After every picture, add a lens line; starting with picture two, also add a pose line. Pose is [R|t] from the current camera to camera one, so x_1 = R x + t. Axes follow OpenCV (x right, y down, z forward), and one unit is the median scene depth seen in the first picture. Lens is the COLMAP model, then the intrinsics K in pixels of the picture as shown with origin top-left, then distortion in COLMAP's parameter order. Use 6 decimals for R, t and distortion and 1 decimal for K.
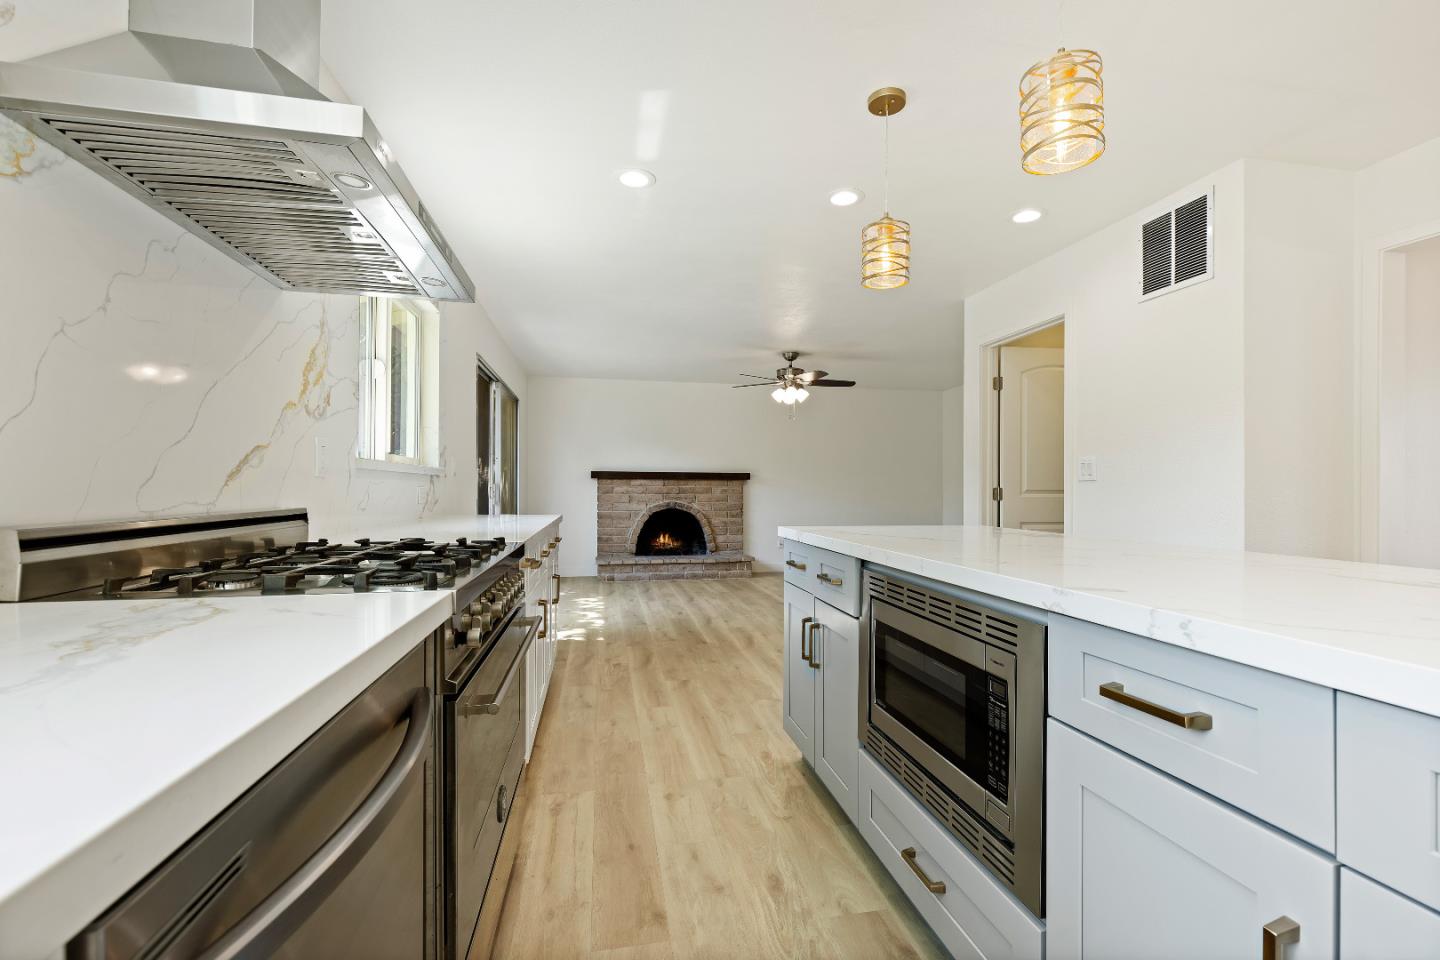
lens RADIAL K [[707.5, 0, 727.1], [0, 707.5, 484.7], [0, 0, 1]] dist [0.037410, 0.000282]
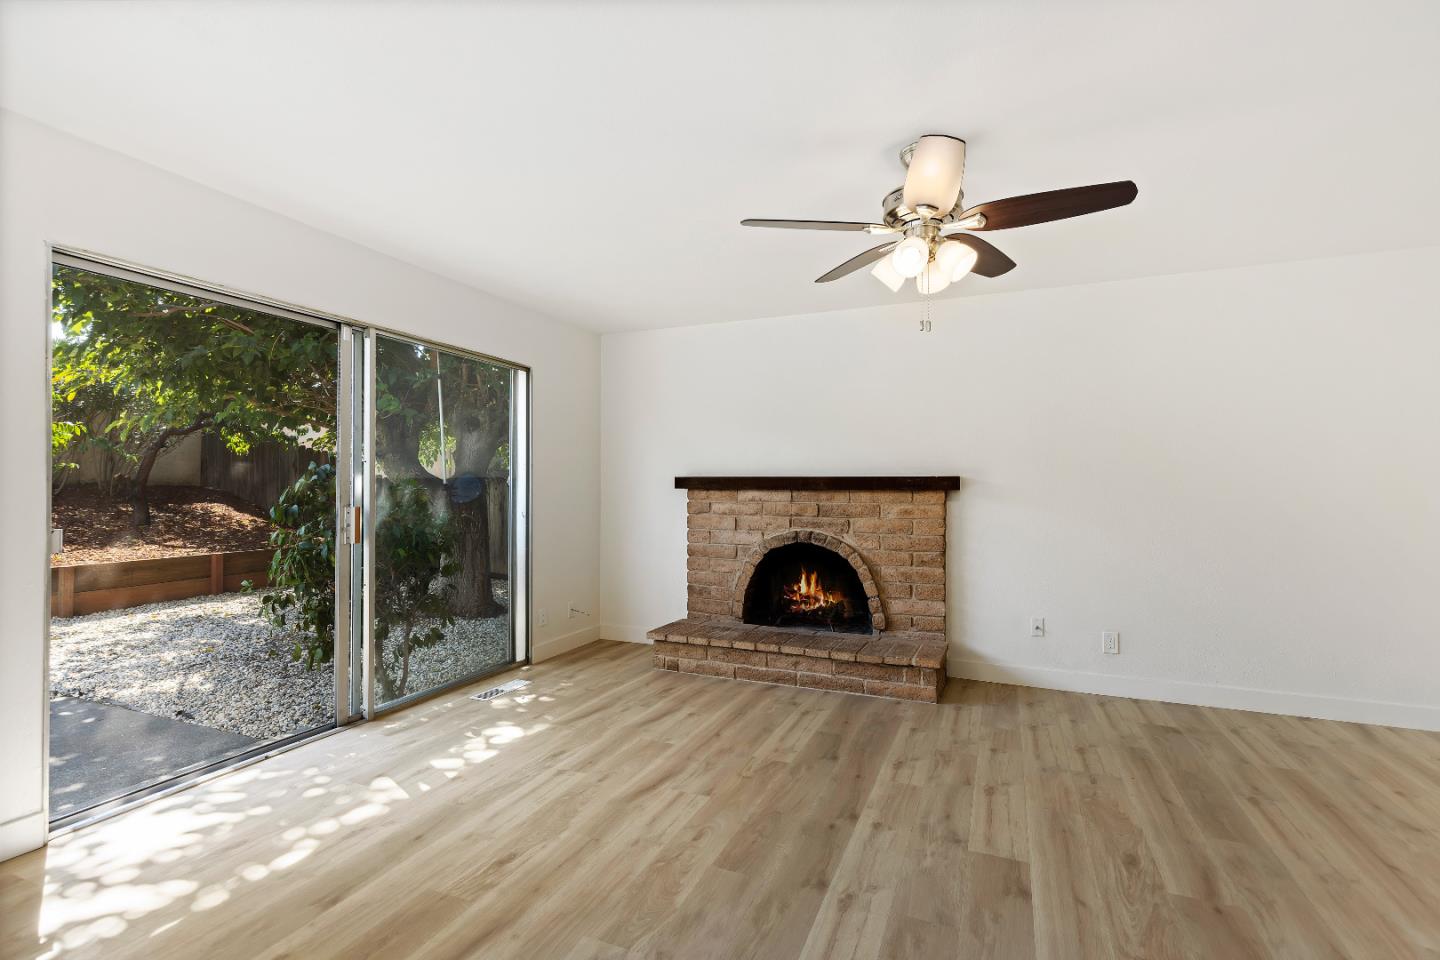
lens RADIAL K [[707.5, 0, 670.0], [0, 707.5, 476.9], [0, 0, 1]] dist [0.037410, 0.000282]
pose [[0.806514, -0.014593, -0.591035, 0.161725], [0.008873, 0.999881, -0.012581, -0.011380], [0.591148, 0.004902, 0.806548, 0.496930]]
